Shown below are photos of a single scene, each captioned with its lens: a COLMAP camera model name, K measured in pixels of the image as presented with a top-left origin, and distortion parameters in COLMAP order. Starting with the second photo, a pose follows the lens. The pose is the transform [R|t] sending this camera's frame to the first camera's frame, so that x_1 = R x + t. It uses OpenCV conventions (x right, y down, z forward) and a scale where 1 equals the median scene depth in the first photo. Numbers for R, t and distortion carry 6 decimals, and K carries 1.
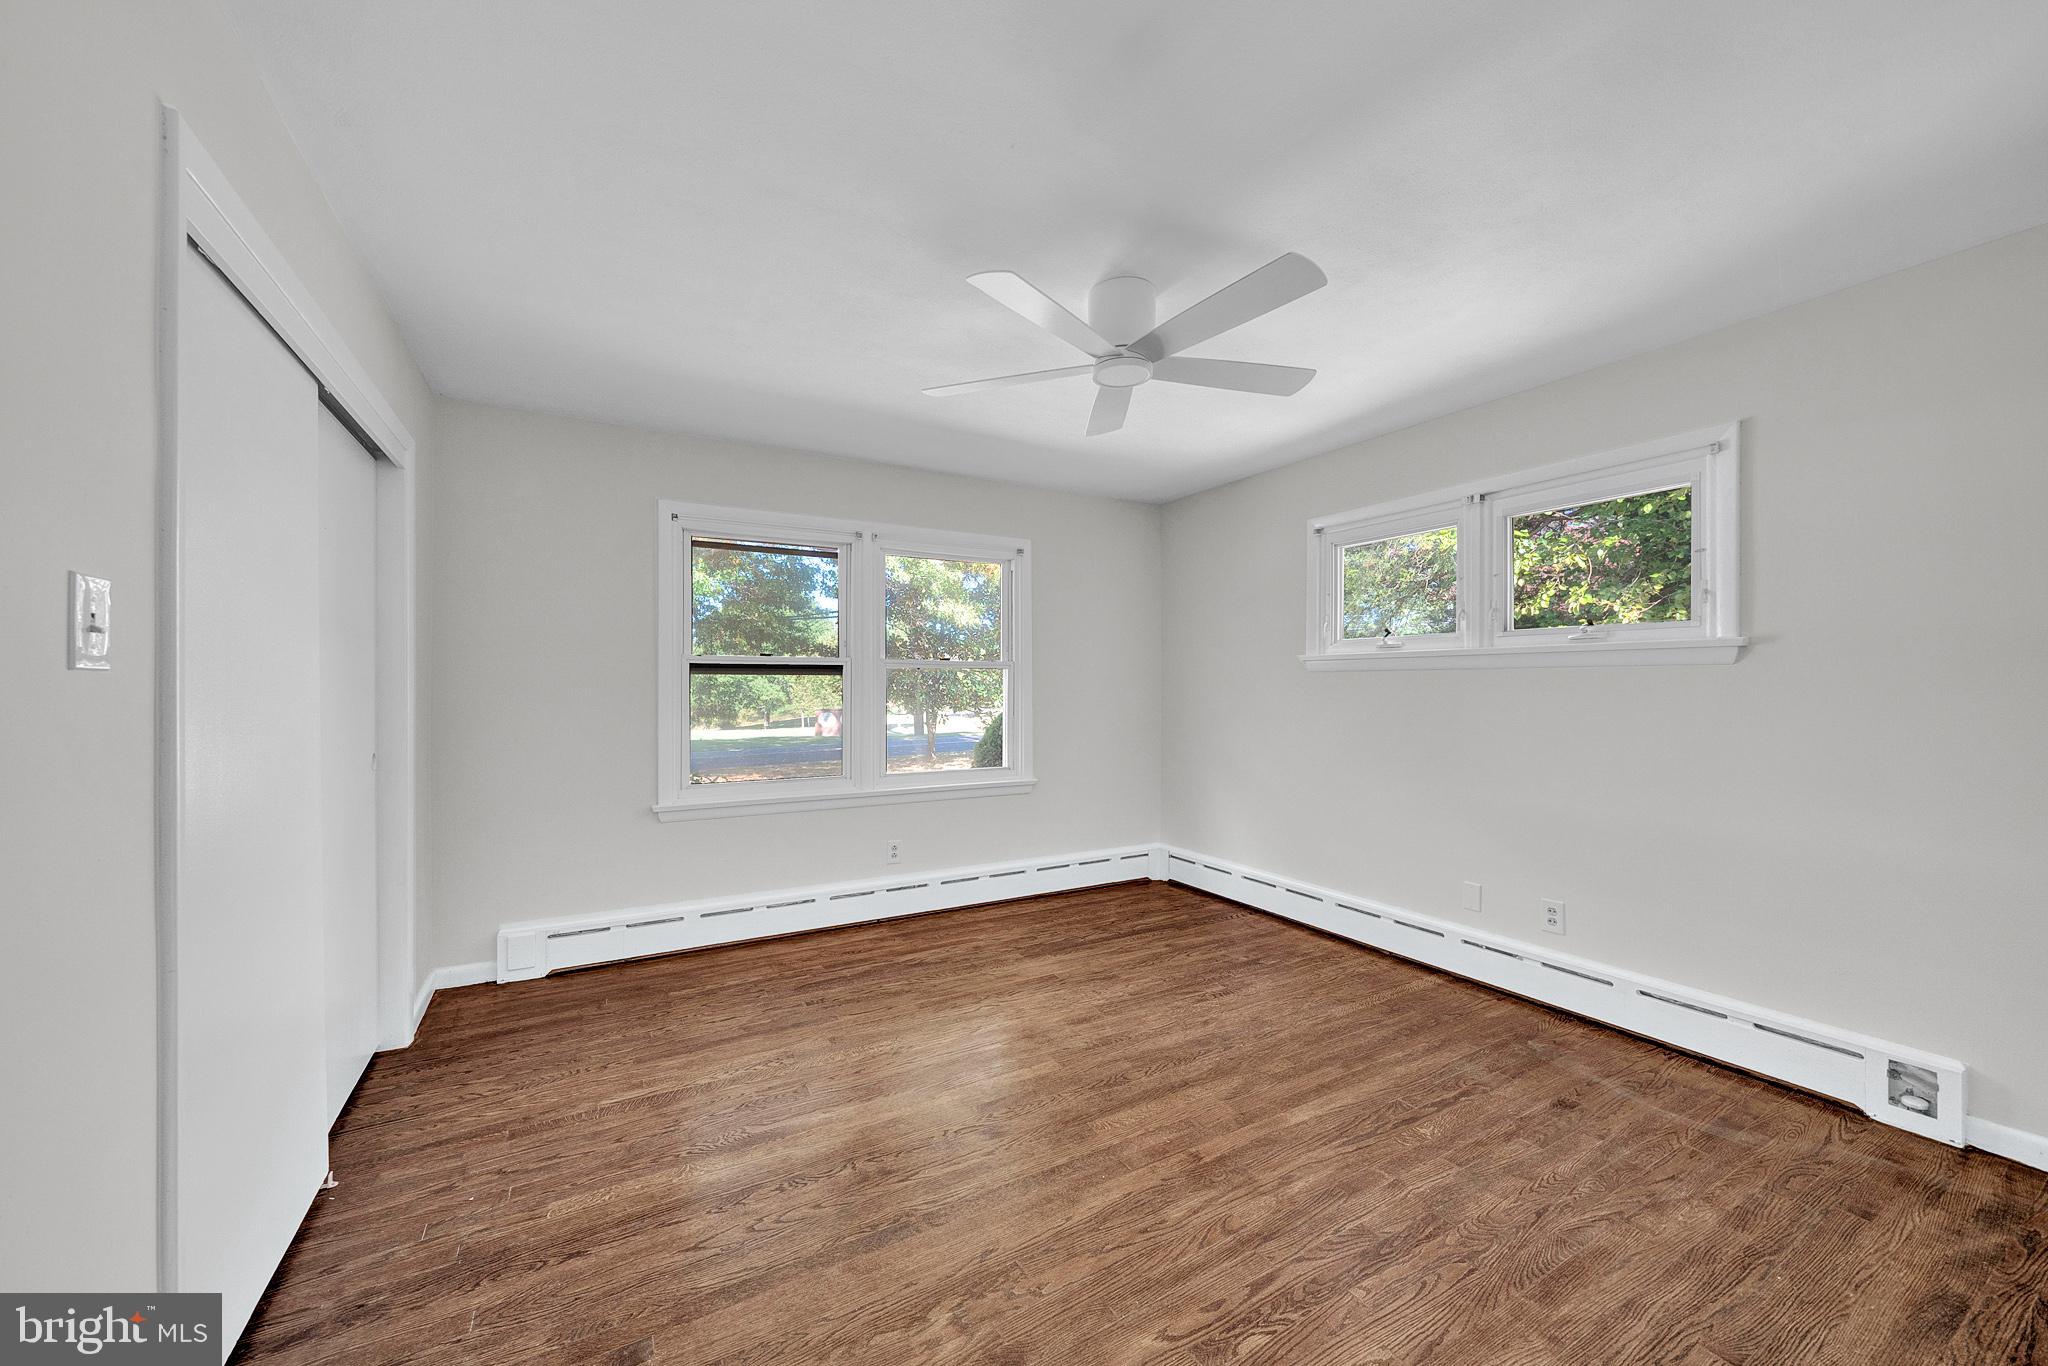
lens RADIAL K [[779.1, 0, 1009.9], [0, 779.1, 698.9], [0, 0, 1]] dist [-0.000999, -0.000145]
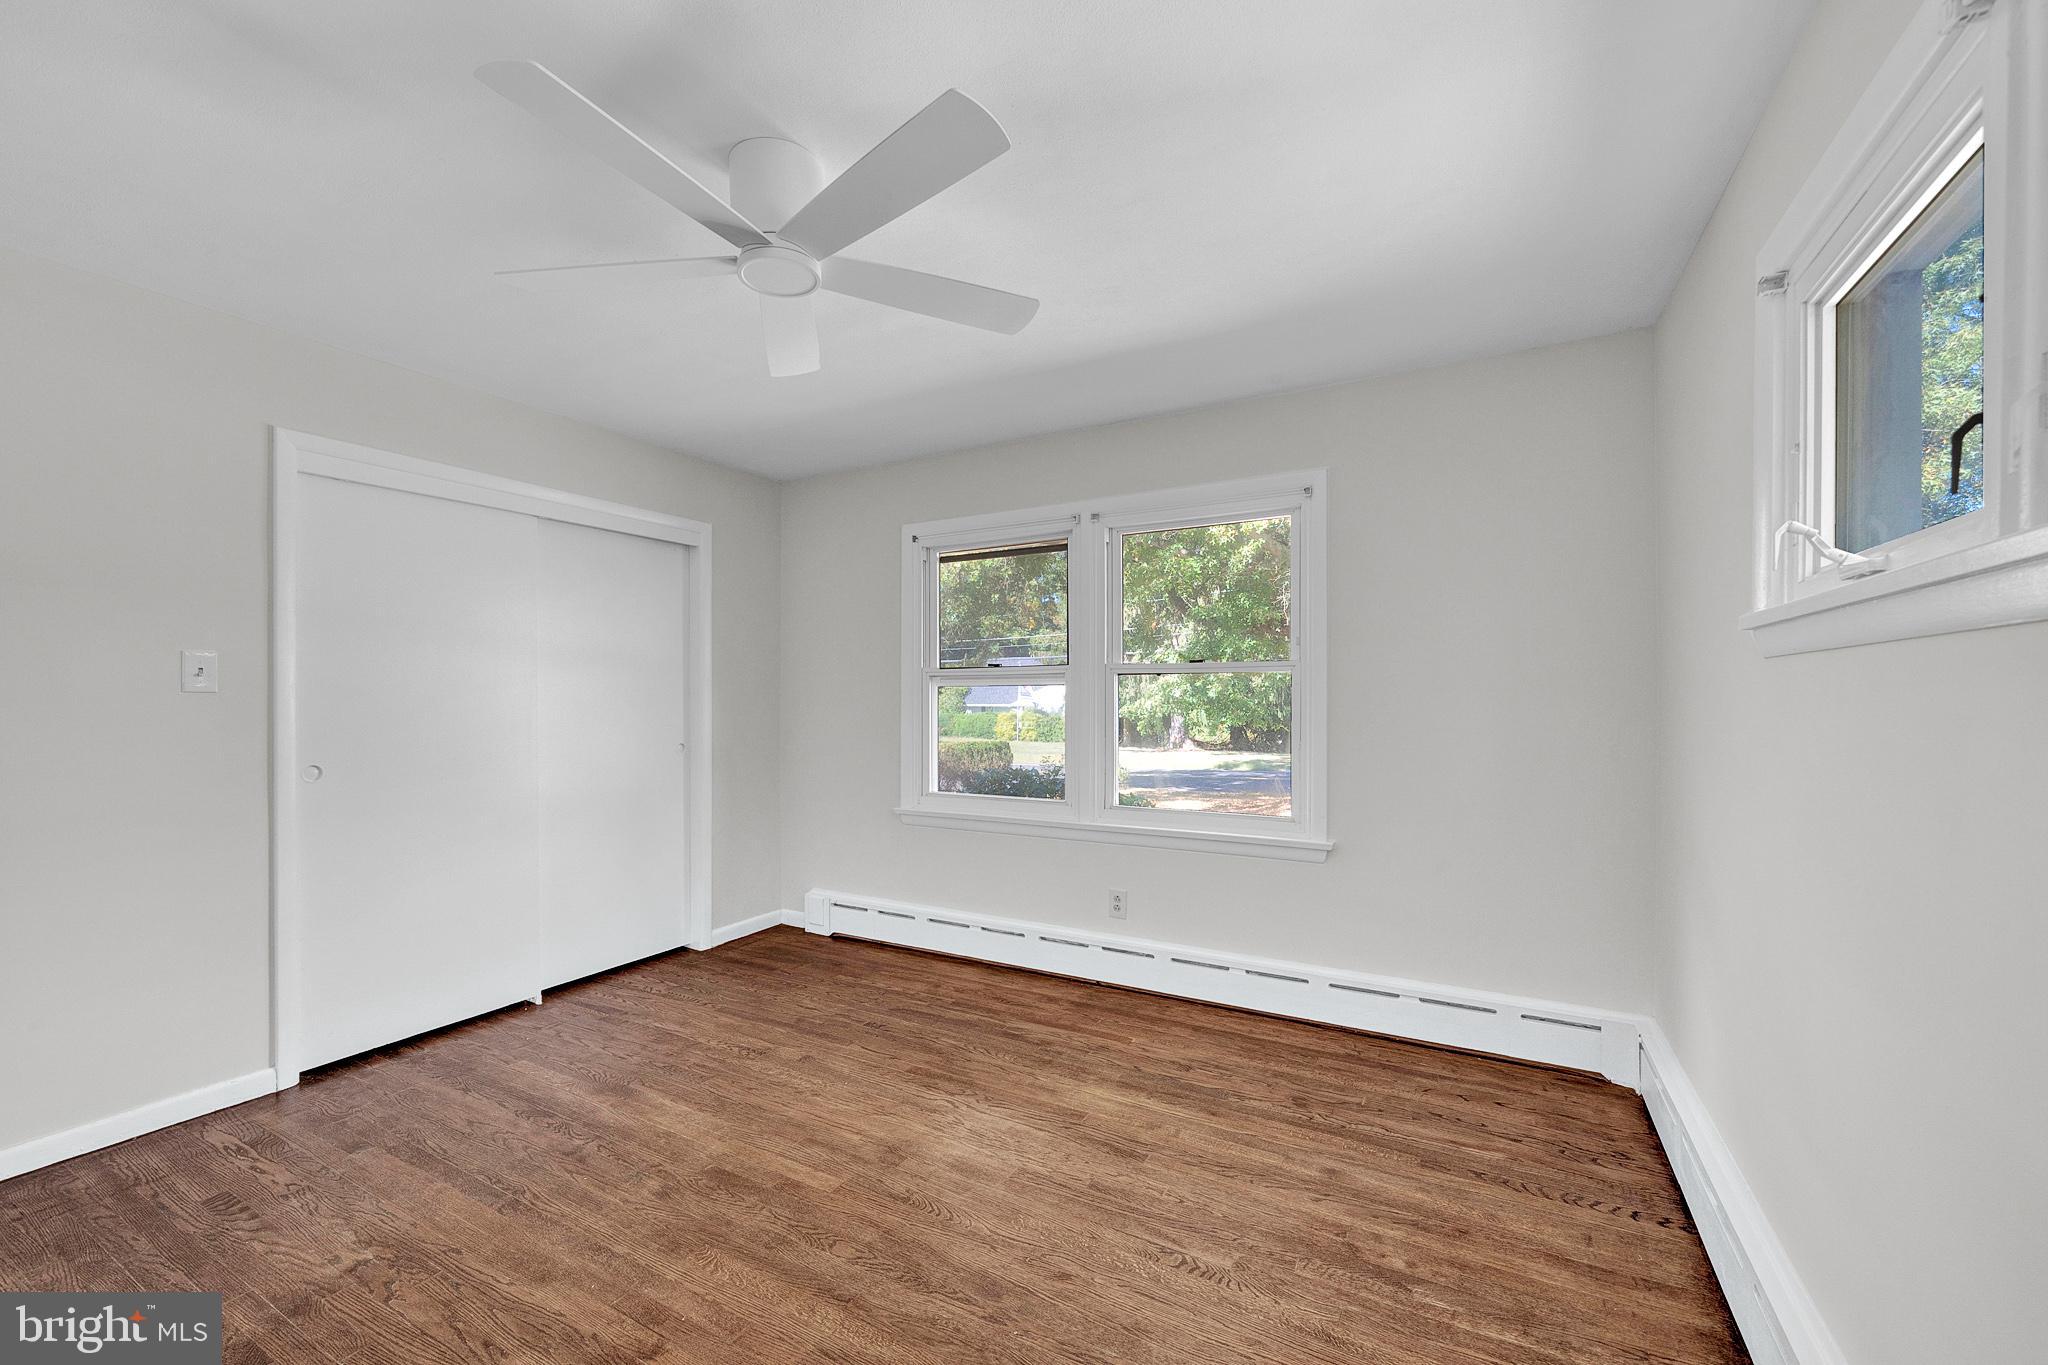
lens RADIAL K [[844.9, 0, 973.2], [0, 844.9, 706.7], [0, 0, 1]] dist [0.001217, 0.000028]
pose [[0.487915, 0.008237, -0.872852, 0.624540], [-0.011699, 0.999927, 0.002897, -0.008419], [0.872813, 0.008798, 0.487976, 0.513741]]
